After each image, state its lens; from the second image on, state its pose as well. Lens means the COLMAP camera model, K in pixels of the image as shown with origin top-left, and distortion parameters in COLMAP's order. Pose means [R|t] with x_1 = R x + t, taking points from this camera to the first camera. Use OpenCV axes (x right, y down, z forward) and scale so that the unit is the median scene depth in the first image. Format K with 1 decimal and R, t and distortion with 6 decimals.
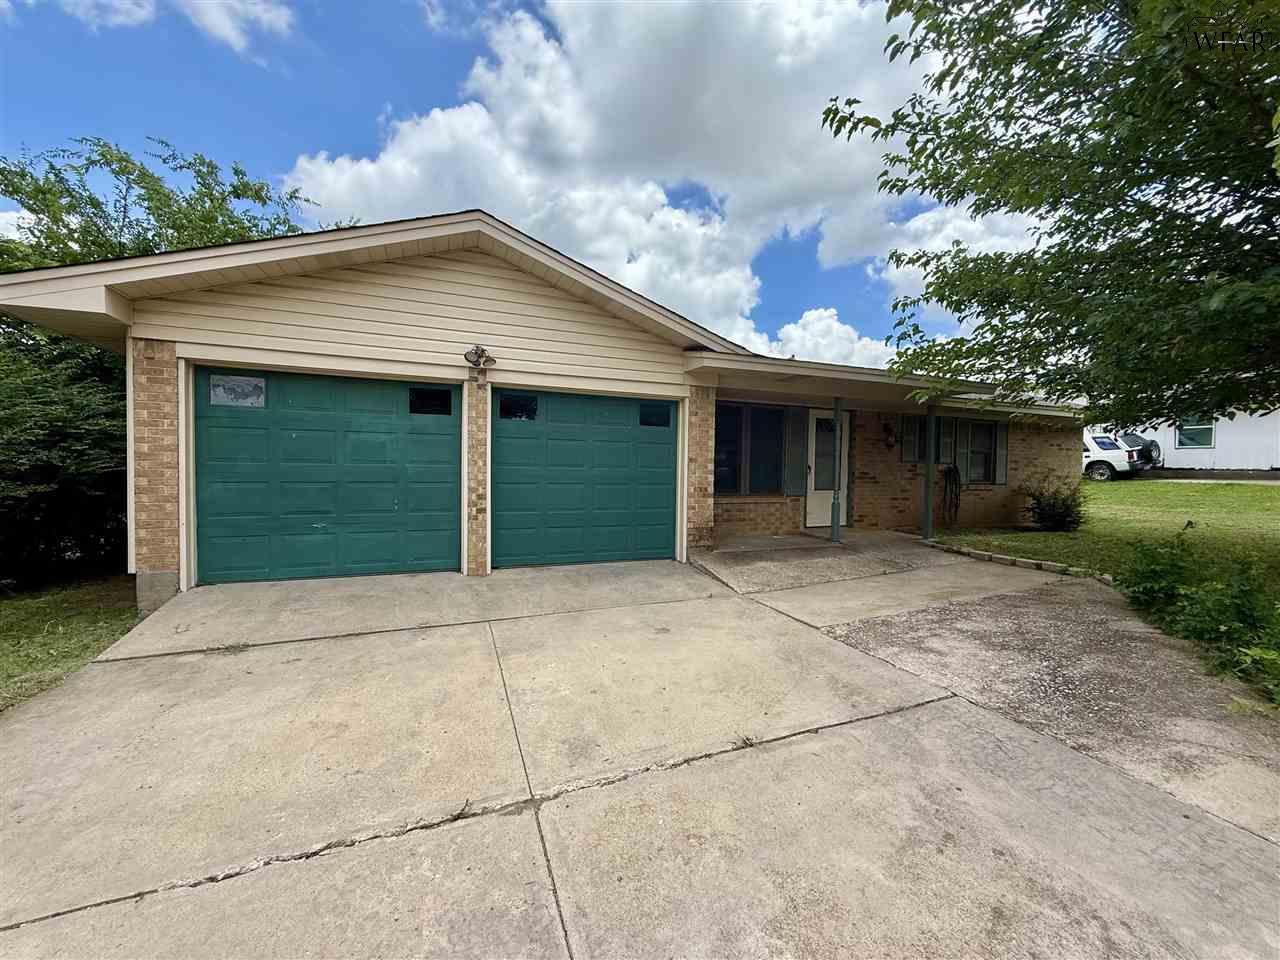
lens RADIAL K [[510.3, 0, 637.6], [0, 510.3, 479.6], [0, 0, 1]] dist [-0.000682, -0.000119]
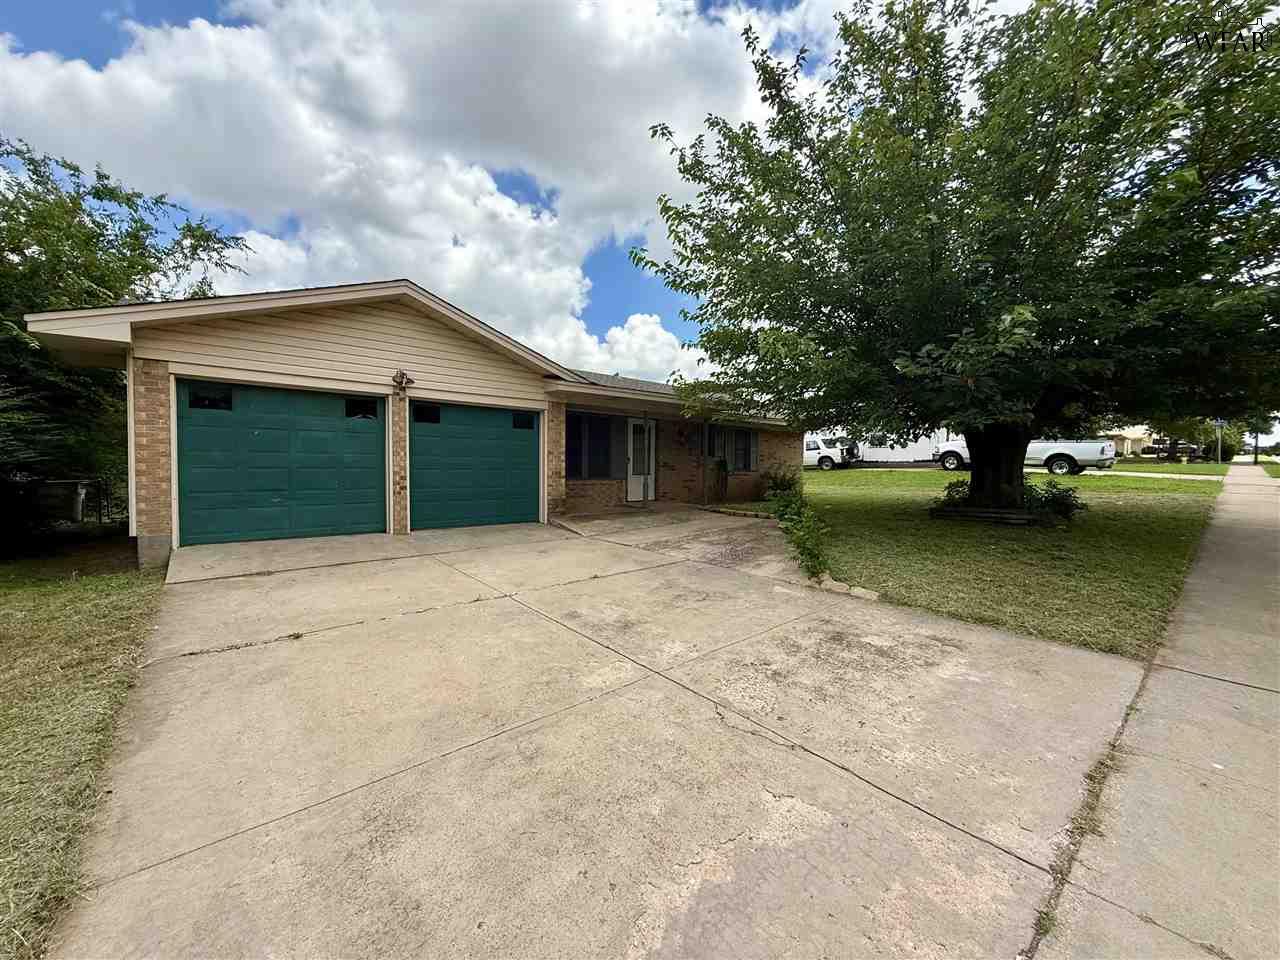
lens RADIAL K [[510.3, 0, 637.6], [0, 510.3, 479.6], [0, 0, 1]] dist [-0.000682, -0.000119]
pose [[0.947881, -0.014716, 0.318285, -0.123386], [0.013660, 0.999891, 0.005550, 0.034017], [-0.318332, -0.000913, 0.947979, -0.464978]]
